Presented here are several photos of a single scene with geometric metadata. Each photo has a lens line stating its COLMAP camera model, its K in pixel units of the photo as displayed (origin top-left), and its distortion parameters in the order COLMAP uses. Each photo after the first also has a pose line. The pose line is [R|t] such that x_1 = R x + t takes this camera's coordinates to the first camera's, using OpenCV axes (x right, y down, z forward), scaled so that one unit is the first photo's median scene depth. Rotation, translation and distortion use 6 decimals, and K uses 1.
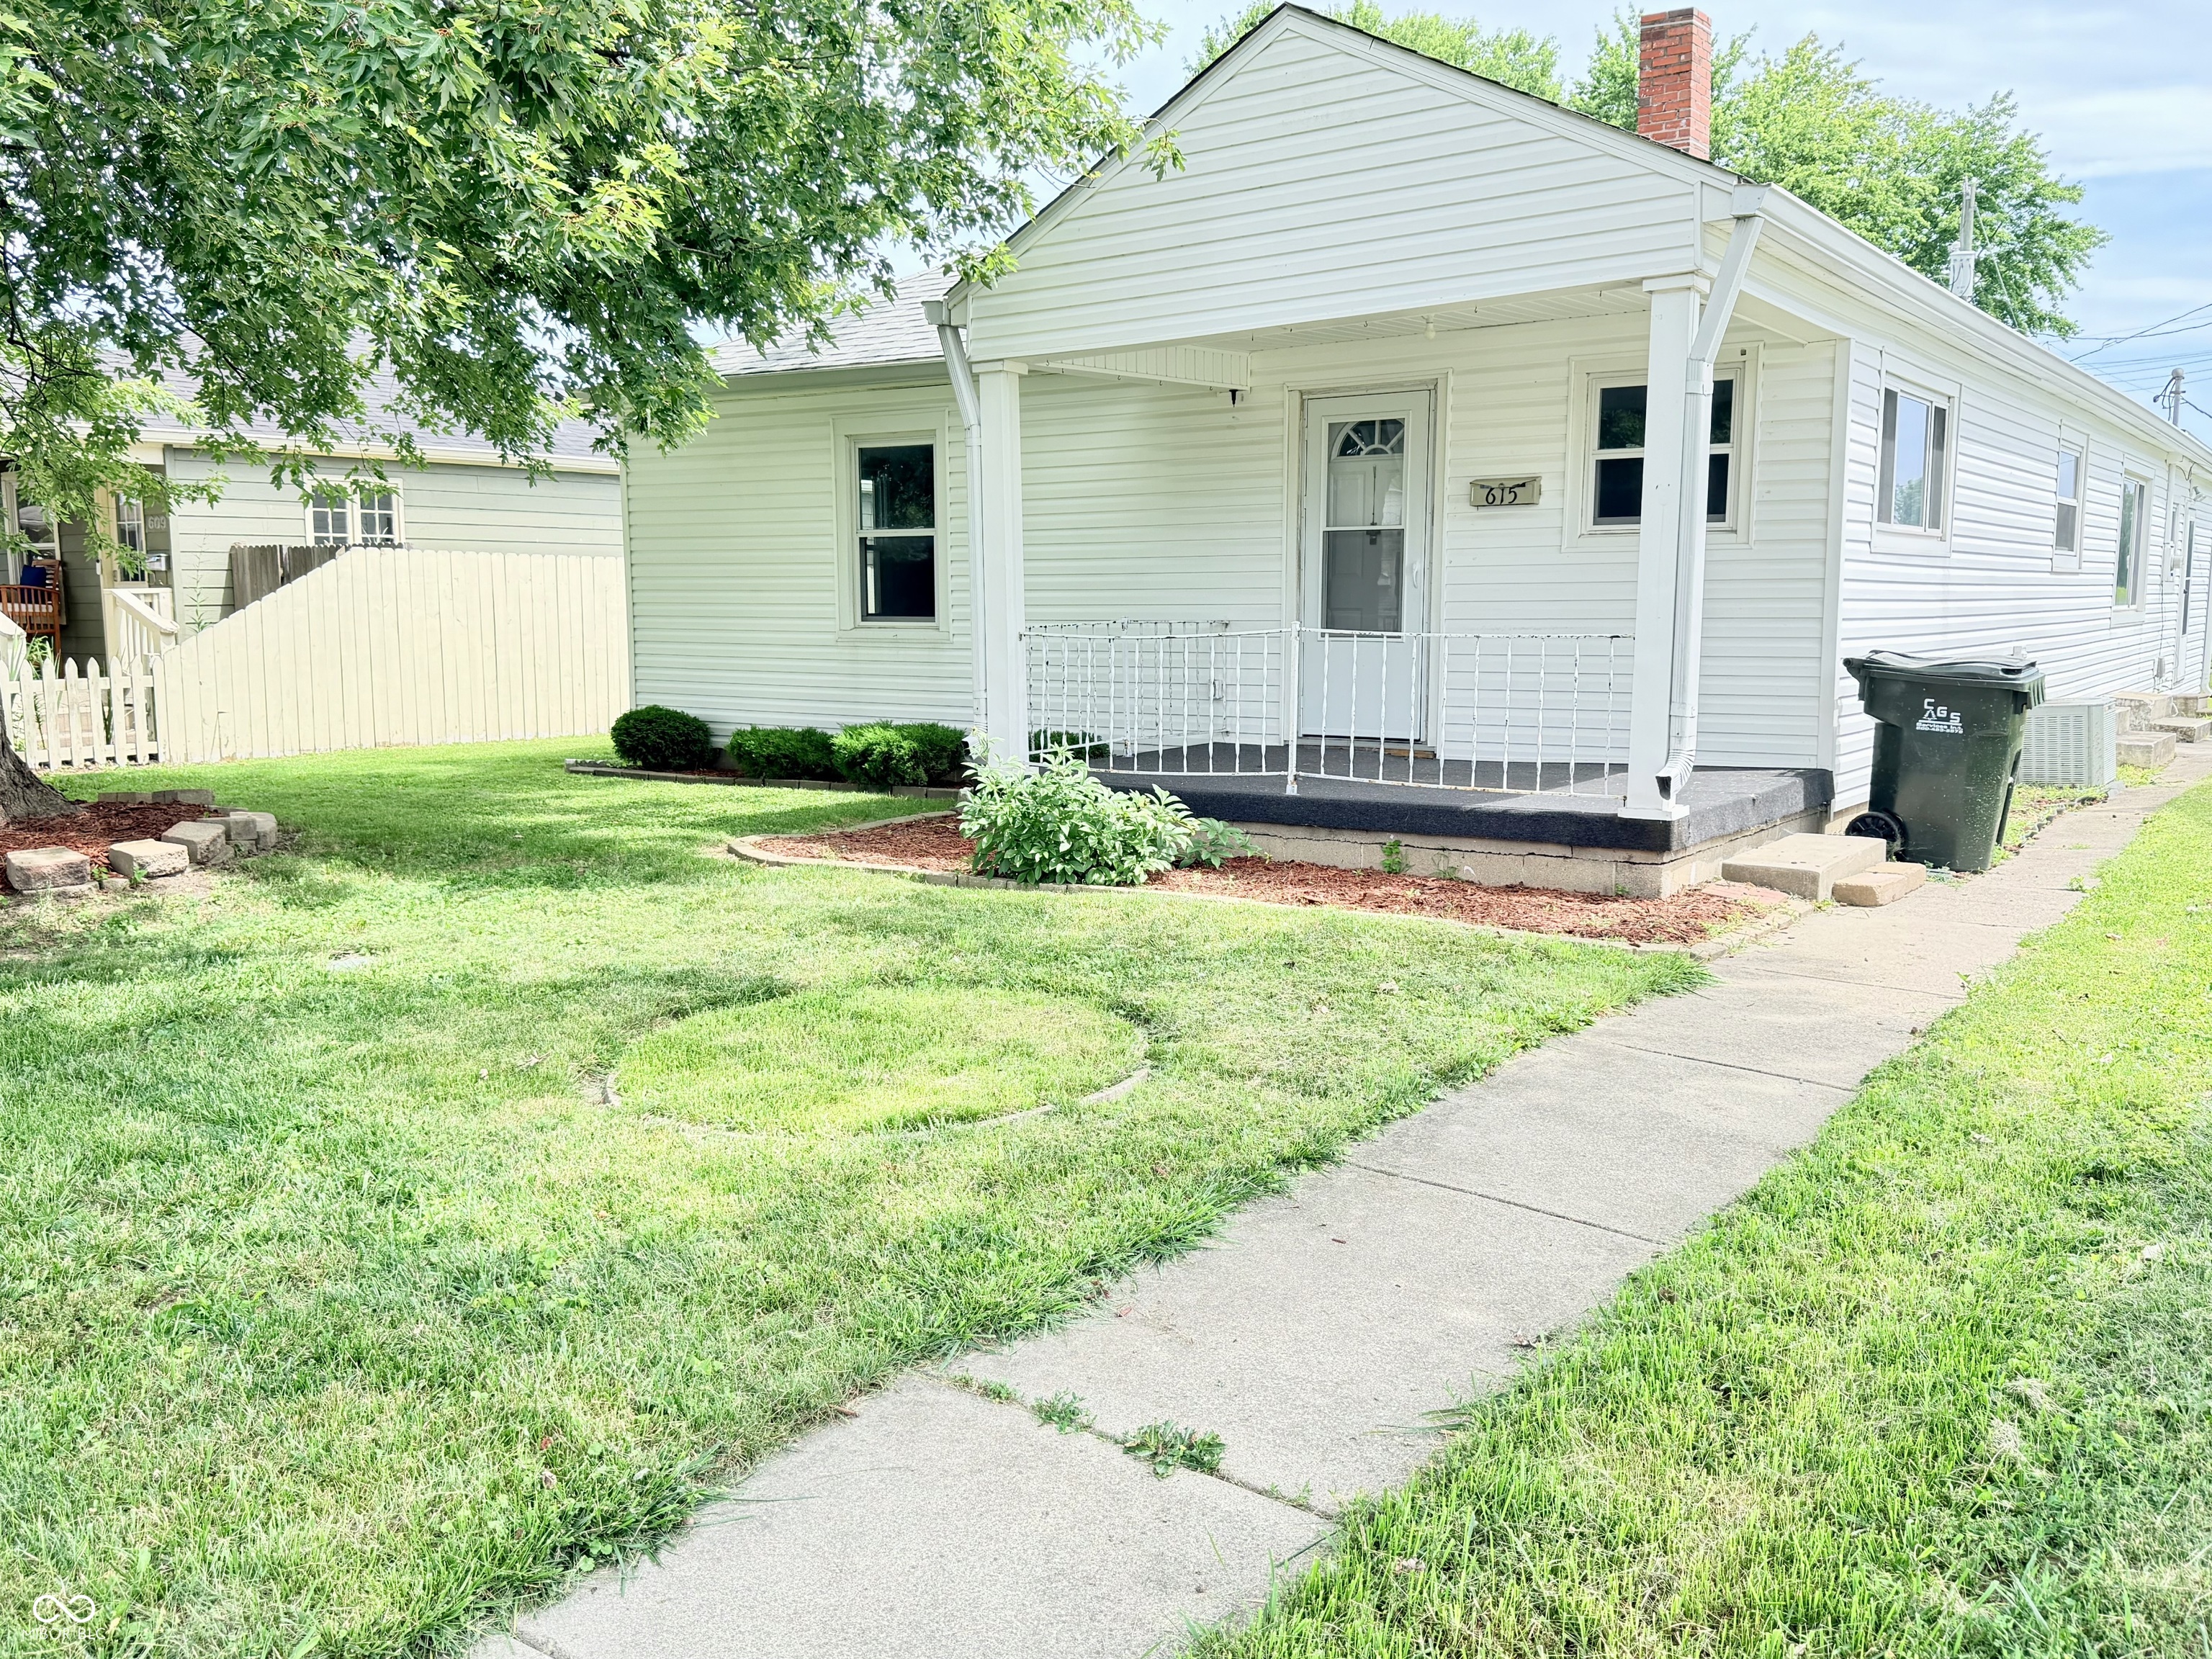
lens RADIAL K [[1884.4, 0, 1115.4], [0, 1884.4, 840.3], [0, 0, 1]] dist [0.043823, -0.040860]
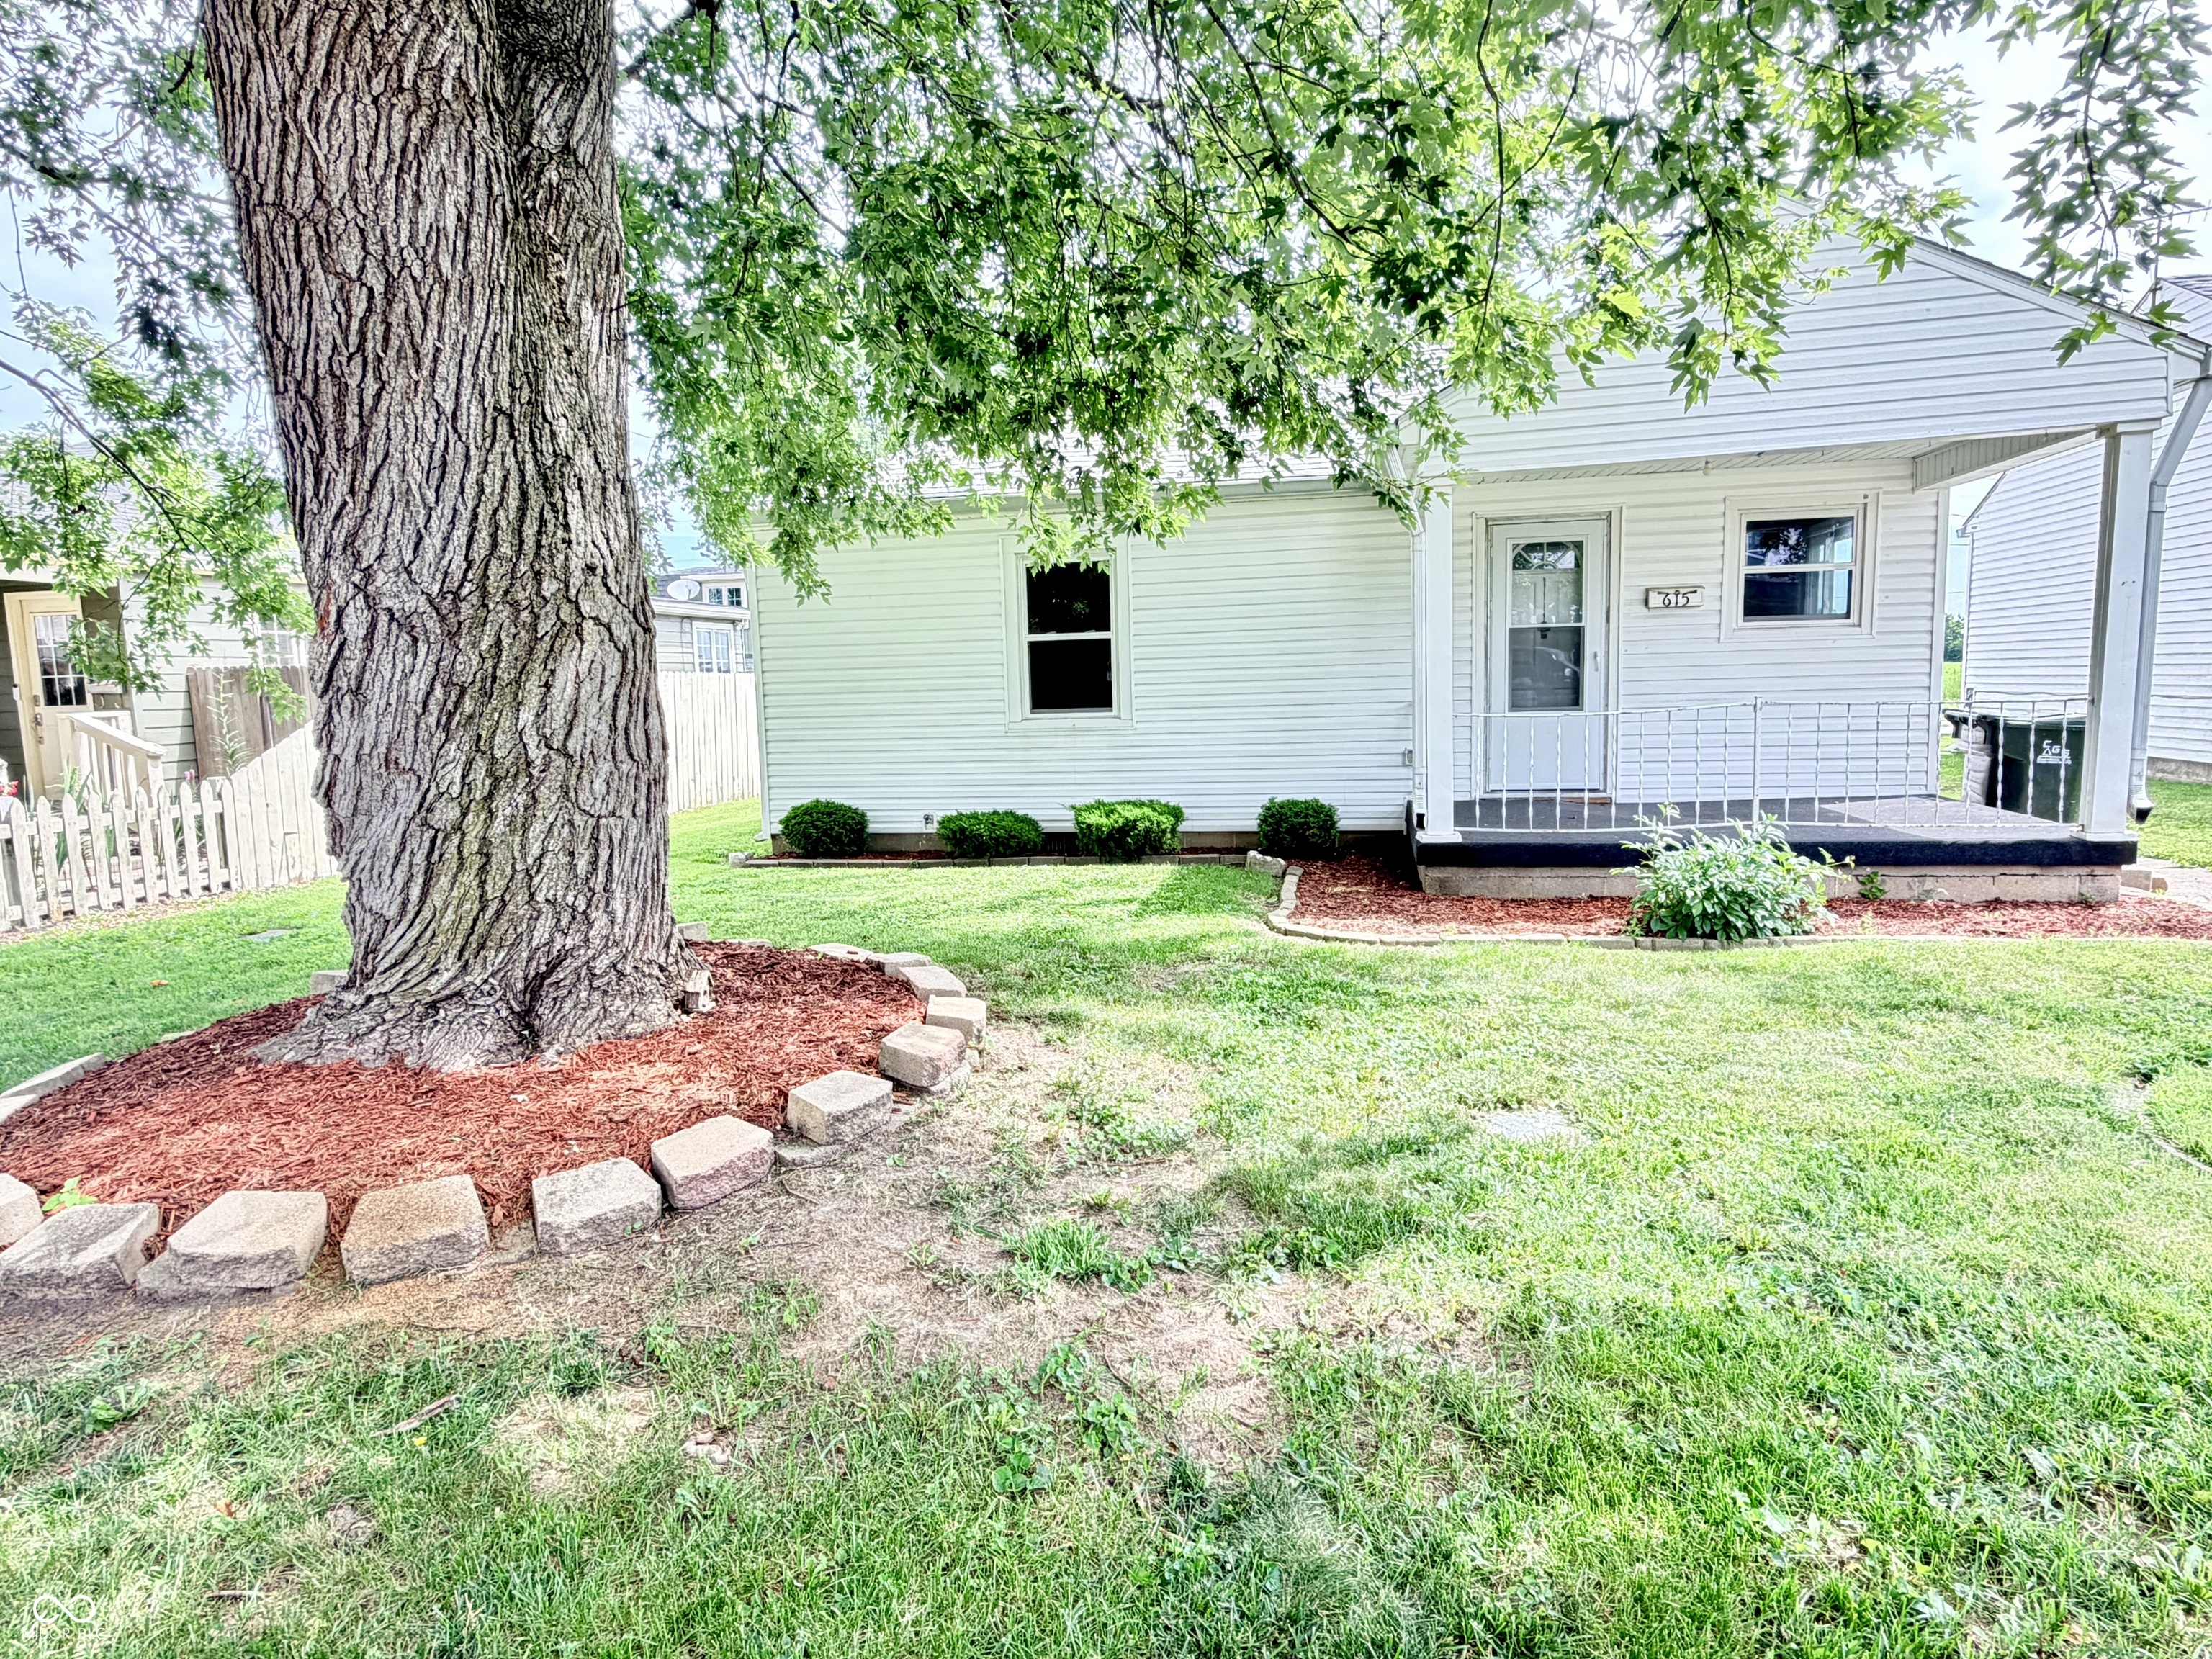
lens RADIAL K [[1239.7, 0, 1119.1], [0, 1239.7, 831.7], [0, 0, 1]] dist [-0.004327, 0.003205]
pose [[0.912625, -0.070591, 0.402657, -0.625302], [0.077169, 0.997018, -0.000114, -0.064485], [-0.401449, 0.031177, 0.915351, 0.464735]]
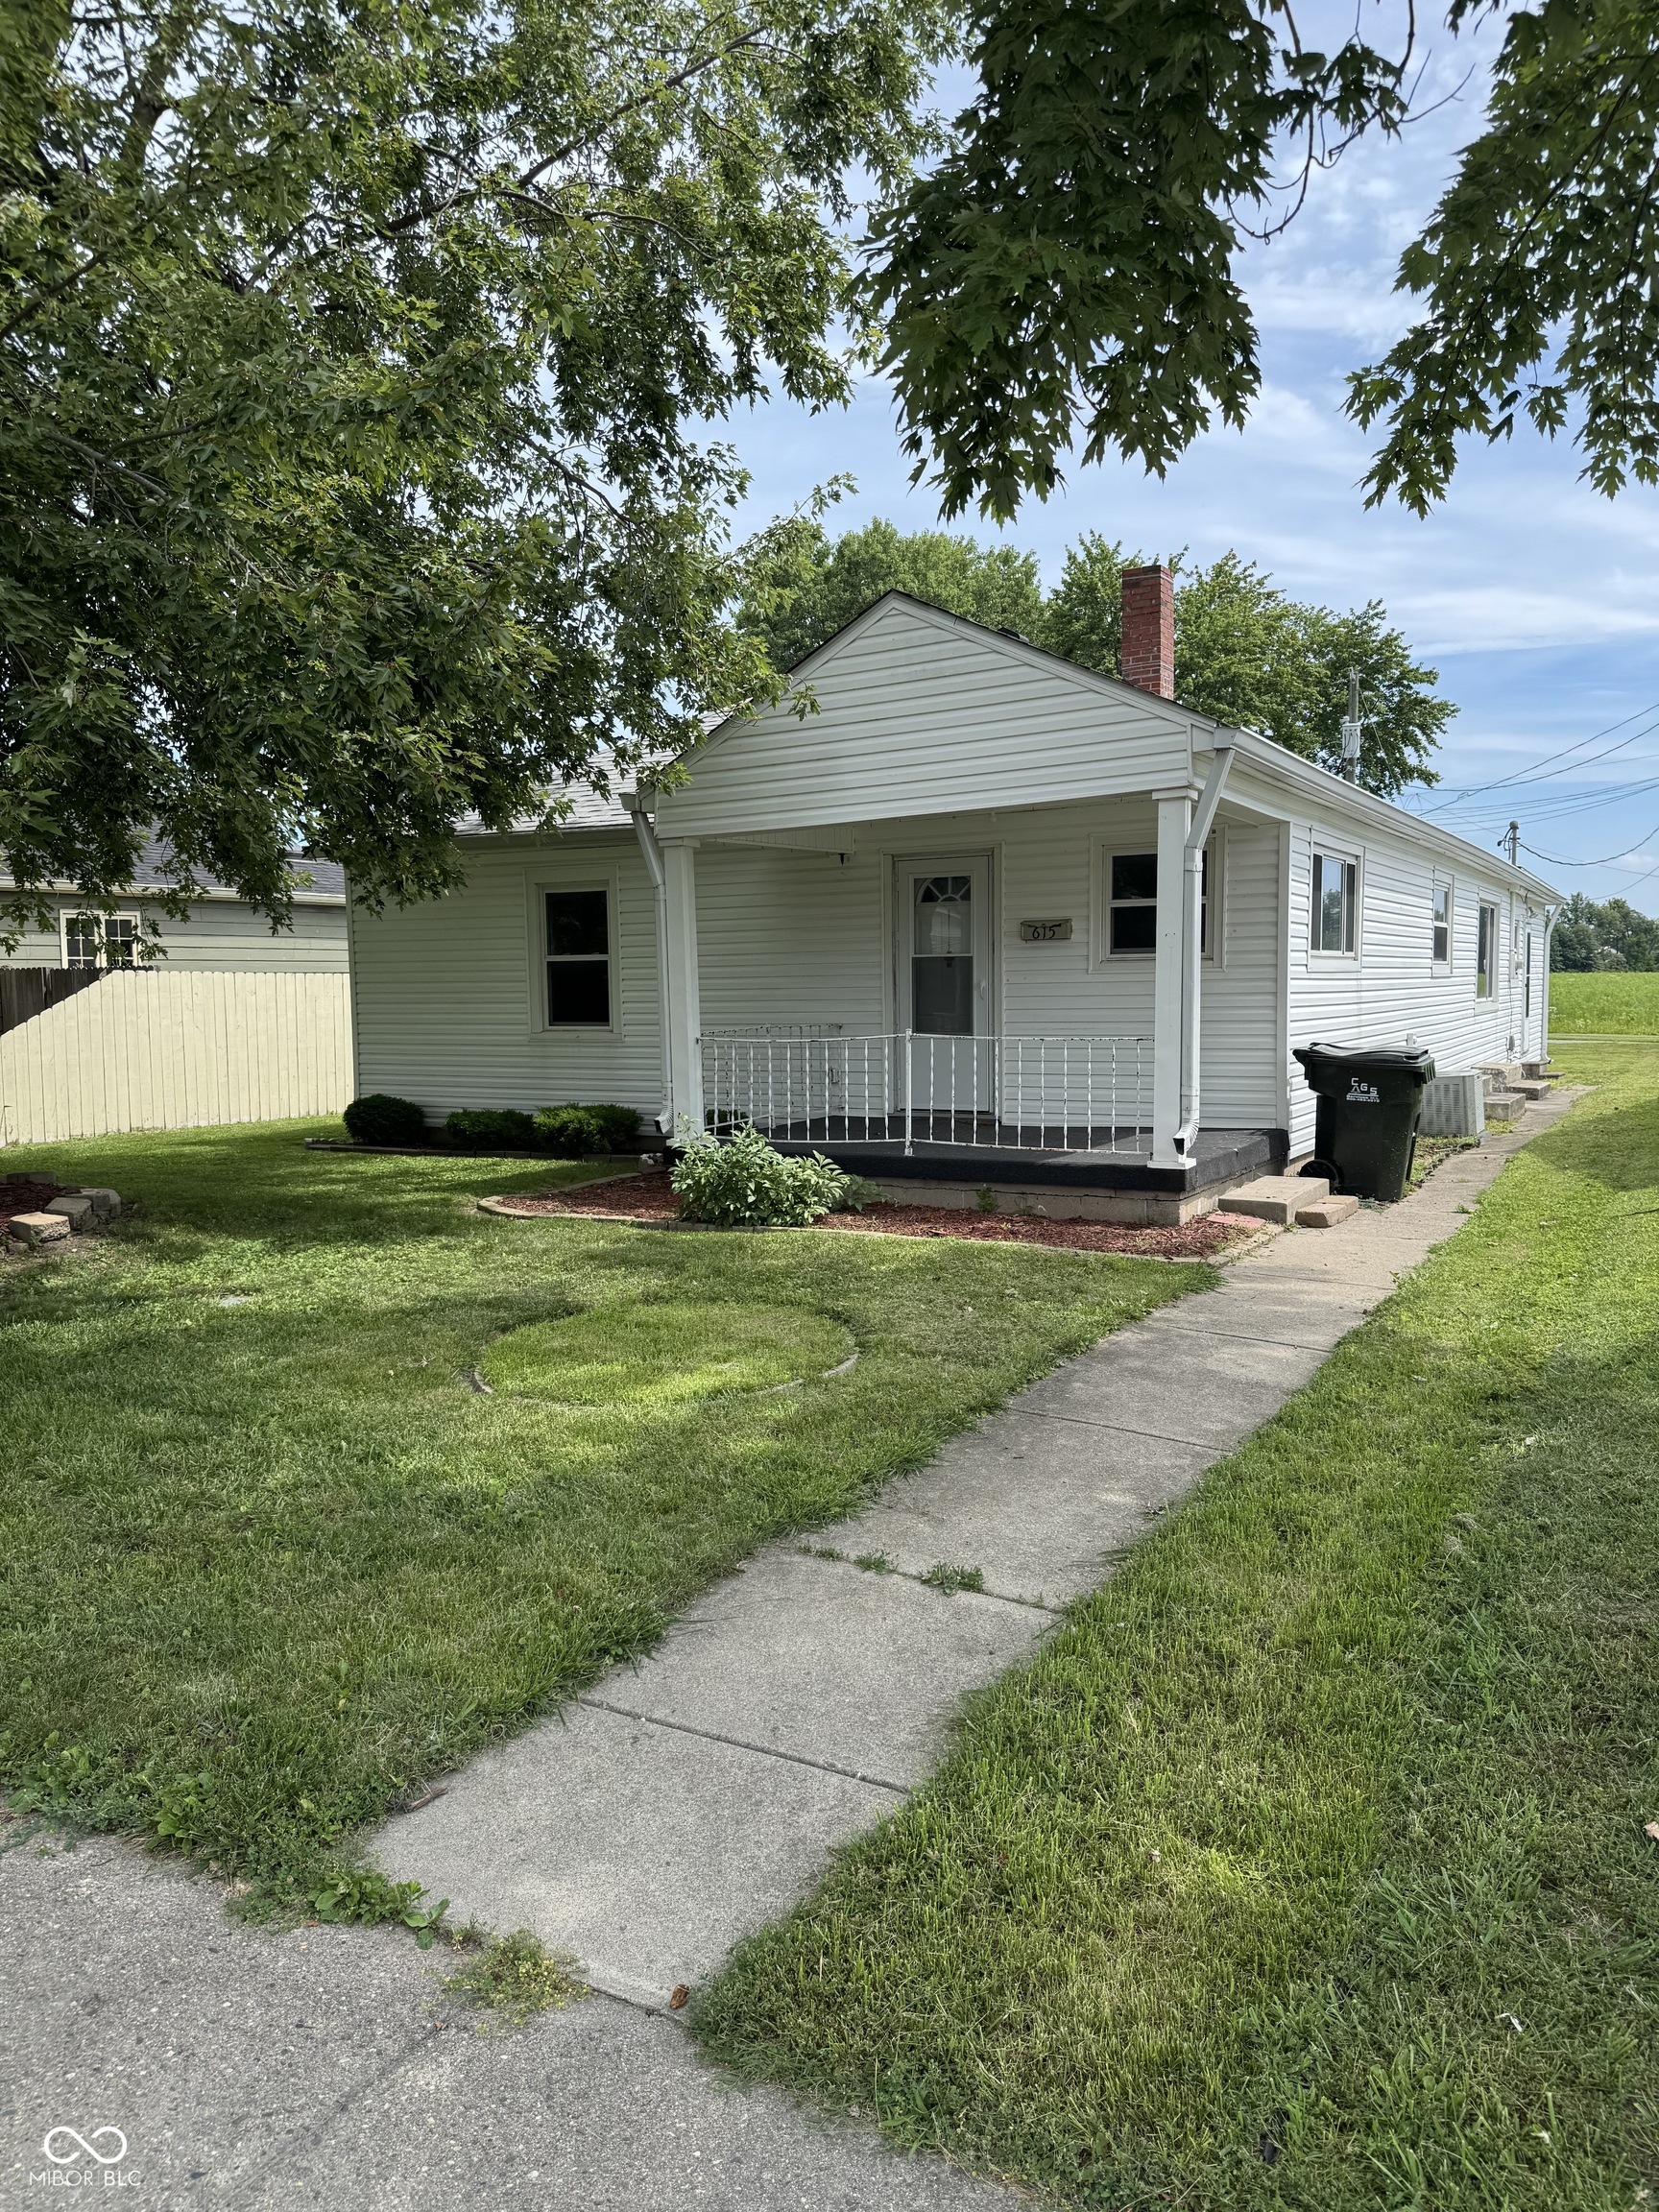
lens RADIAL K [[1578.2, 0, 824.1], [0, 1578.2, 1103.4], [0, 0, 1]] dist [0.090901, -0.087780]
pose [[0.995233, -0.019729, 0.095513, -0.080438], [0.024675, 0.998400, -0.050884, -0.005944], [-0.094356, 0.052998, 0.994127, -0.142009]]
